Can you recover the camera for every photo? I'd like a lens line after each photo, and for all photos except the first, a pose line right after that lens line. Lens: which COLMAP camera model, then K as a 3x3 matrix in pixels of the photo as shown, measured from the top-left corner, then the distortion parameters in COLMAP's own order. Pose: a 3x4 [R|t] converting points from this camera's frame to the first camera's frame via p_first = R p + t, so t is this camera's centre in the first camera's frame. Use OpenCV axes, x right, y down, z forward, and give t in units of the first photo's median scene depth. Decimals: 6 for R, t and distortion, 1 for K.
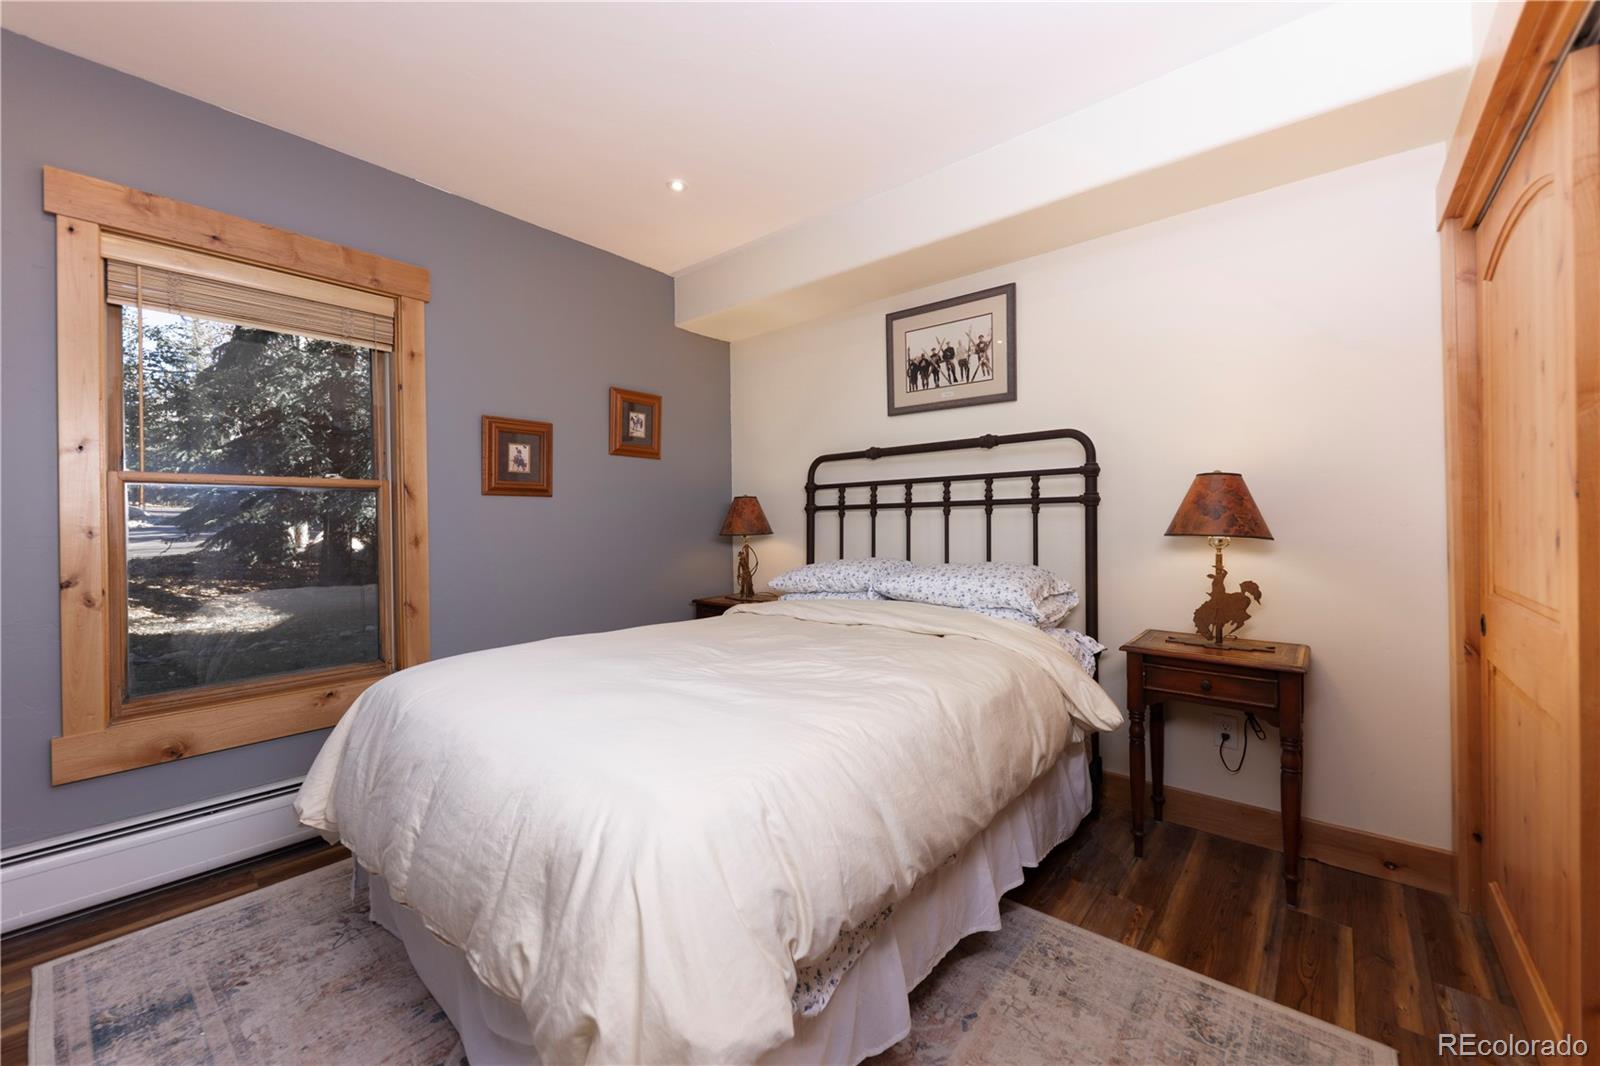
lens RADIAL K [[603.0, 0, 800.0], [0, 603.0, 533.0], [0, 0, 1]] dist [0.000591, 0.000057]
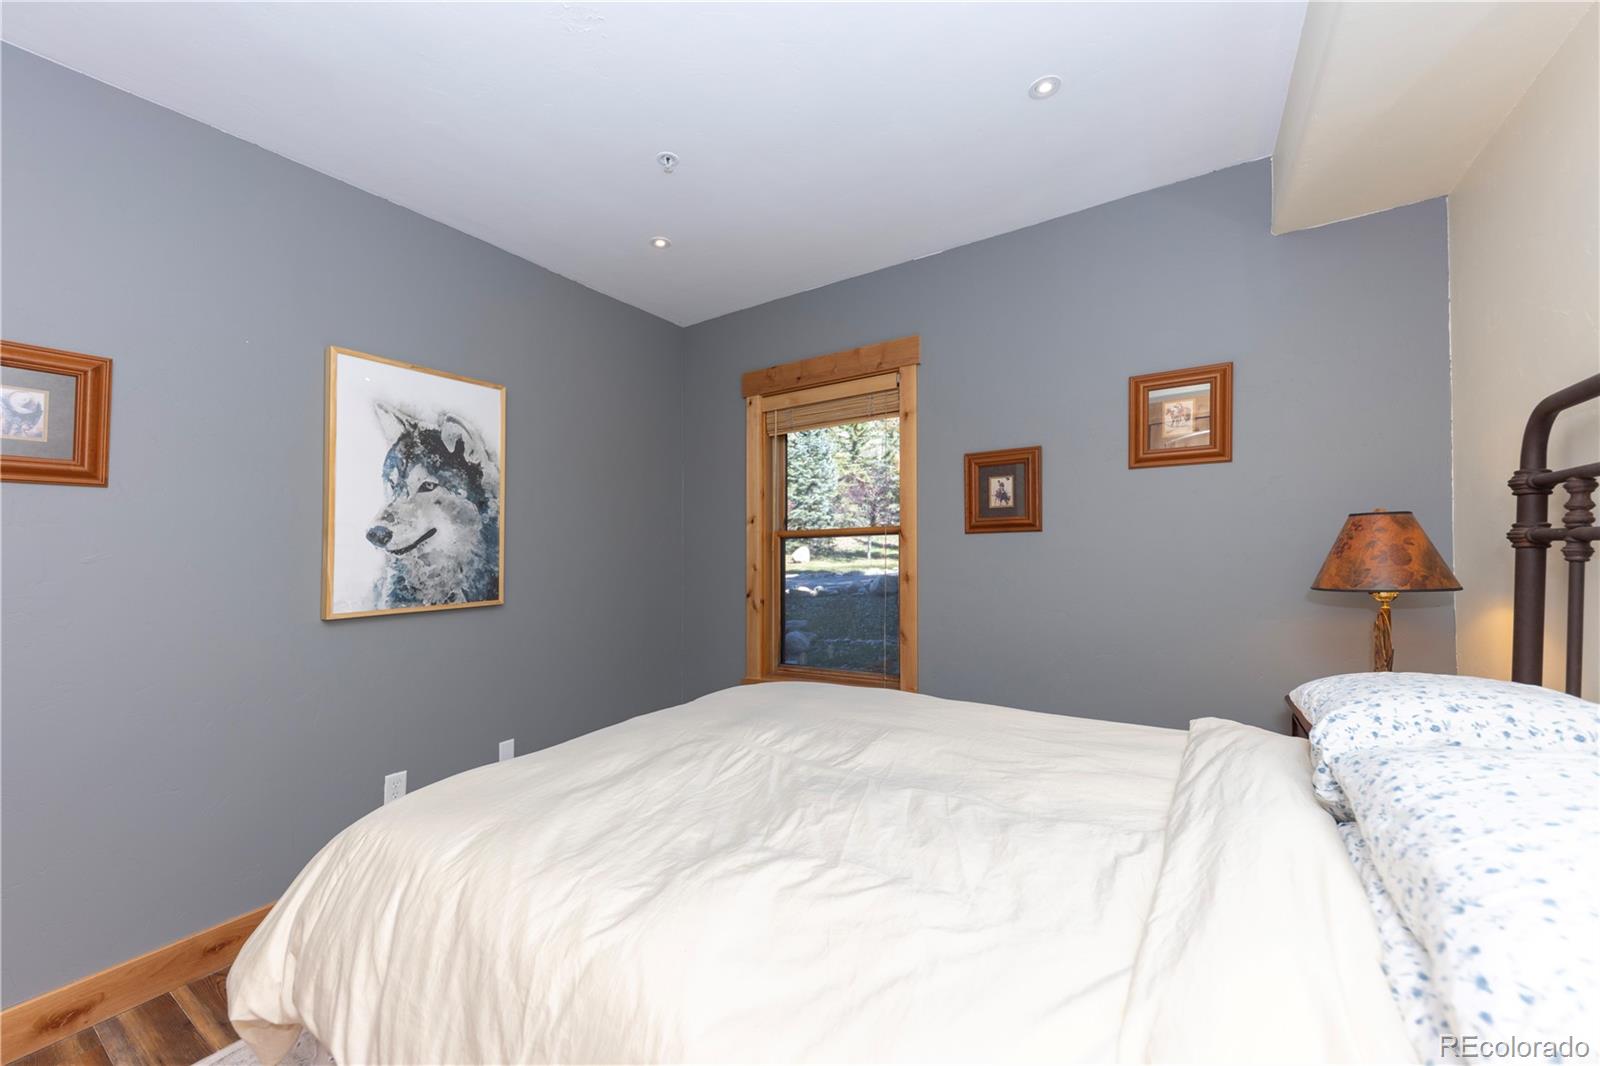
lens RADIAL K [[603.0, 0, 800.0], [0, 603.0, 533.0], [0, 0, 1]] dist [0.000591, 0.000057]
pose [[0.118211, -0.026141, -0.992644, 0.416333], [-0.004606, 0.999628, -0.026873, -0.035790], [0.992978, 0.007749, 0.118047, 0.597314]]
